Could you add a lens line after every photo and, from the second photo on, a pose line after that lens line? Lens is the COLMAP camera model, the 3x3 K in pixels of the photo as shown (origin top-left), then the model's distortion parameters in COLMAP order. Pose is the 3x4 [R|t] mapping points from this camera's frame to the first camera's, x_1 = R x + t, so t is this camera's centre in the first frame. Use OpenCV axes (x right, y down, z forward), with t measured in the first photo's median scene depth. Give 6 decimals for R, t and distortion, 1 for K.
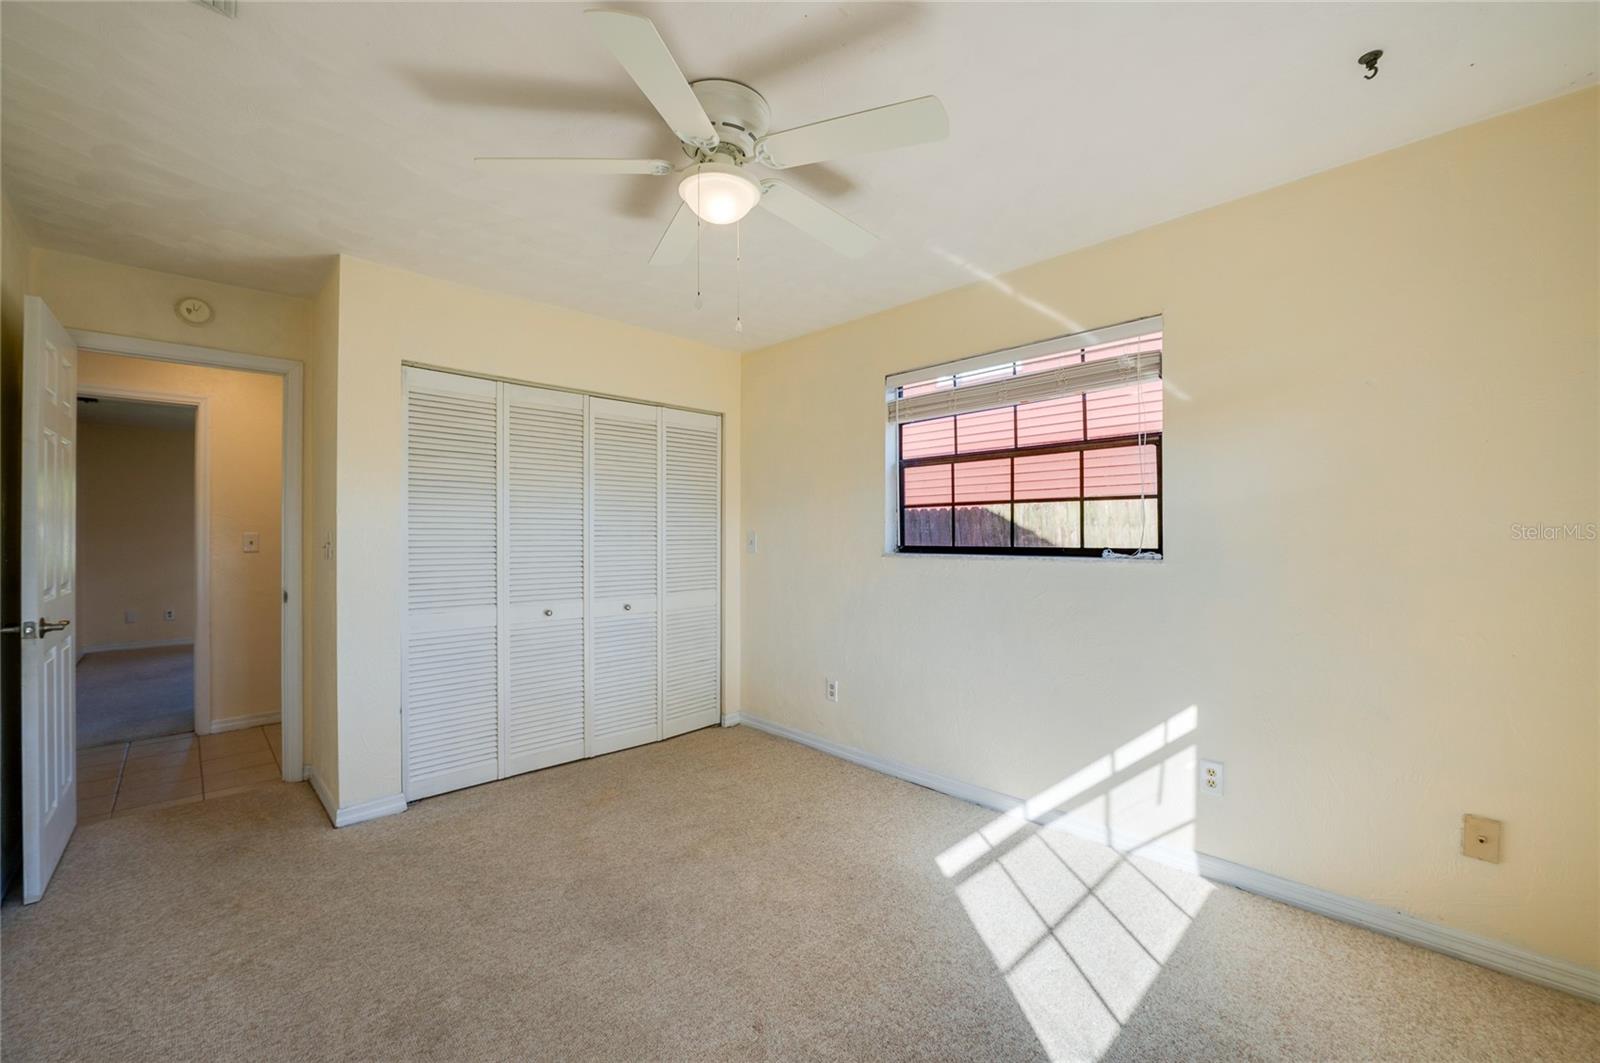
lens RADIAL K [[647.3, 0, 802.5], [0, 647.3, 530.7], [0, 0, 1]] dist [-0.012966, -0.000302]
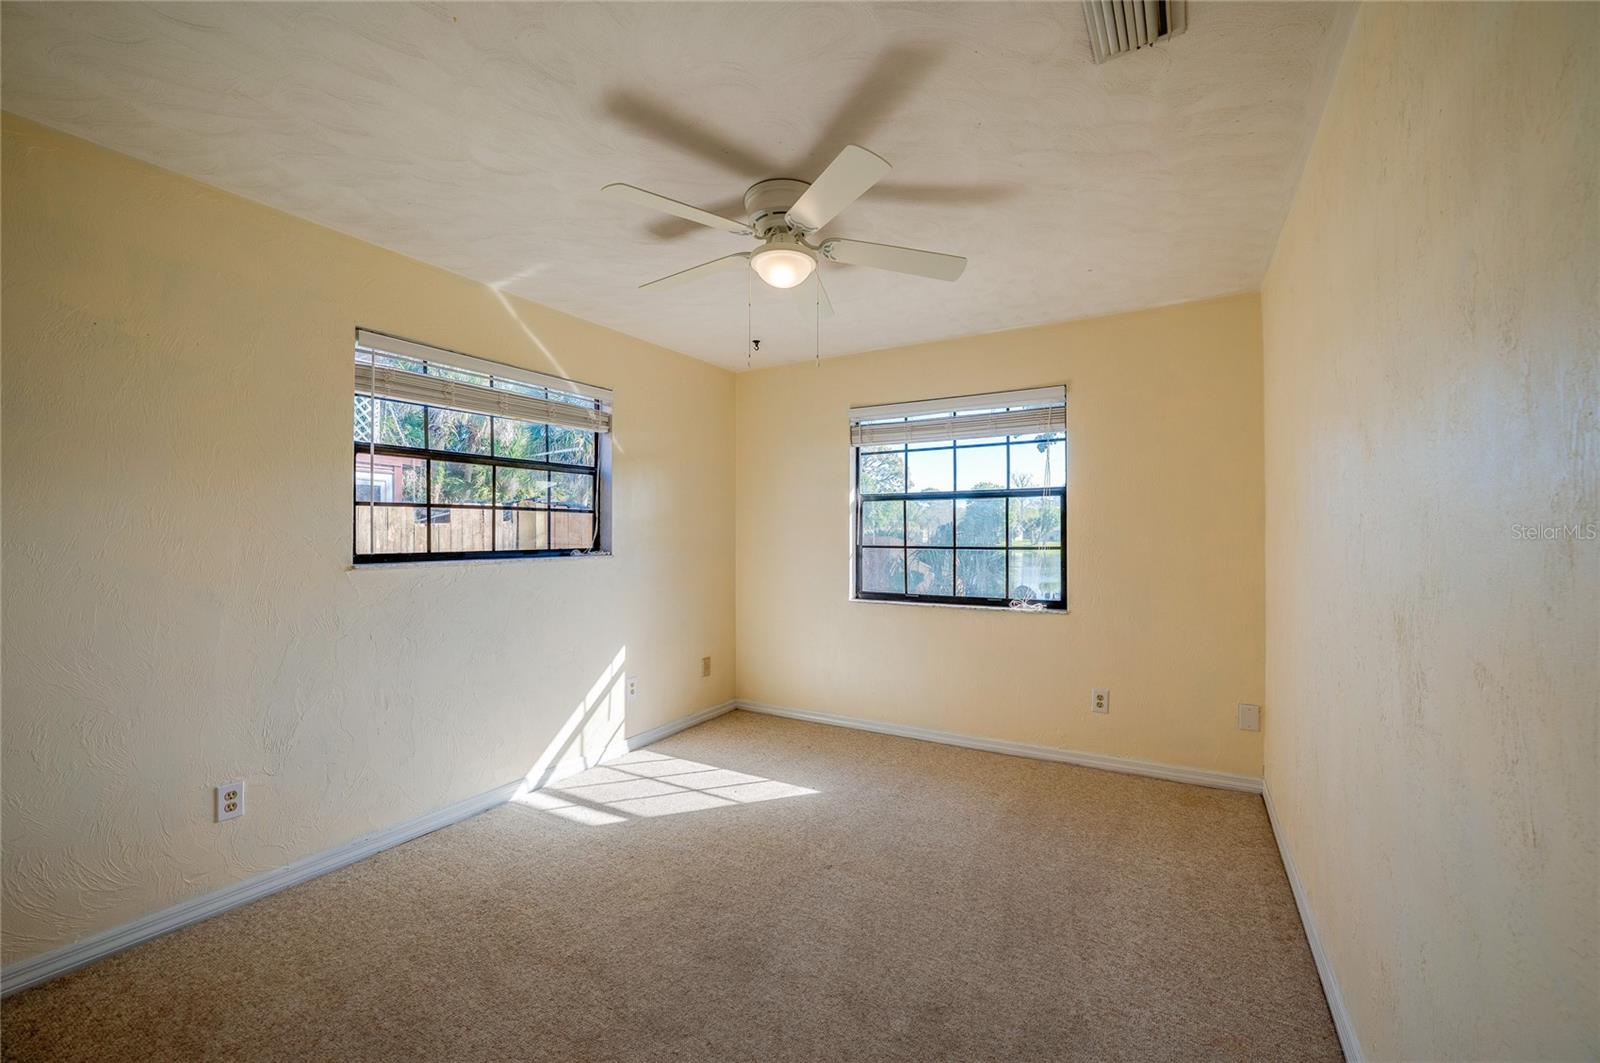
lens RADIAL K [[647.3, 0, 801.2], [0, 647.3, 533.3], [0, 0, 1]] dist [-0.012966, -0.000302]
pose [[-0.269649, 0.009202, 0.962915, -0.995014], [0.003972, 0.999956, -0.008444, 0.009694], [-0.962950, 0.001548, -0.269674, 0.973538]]
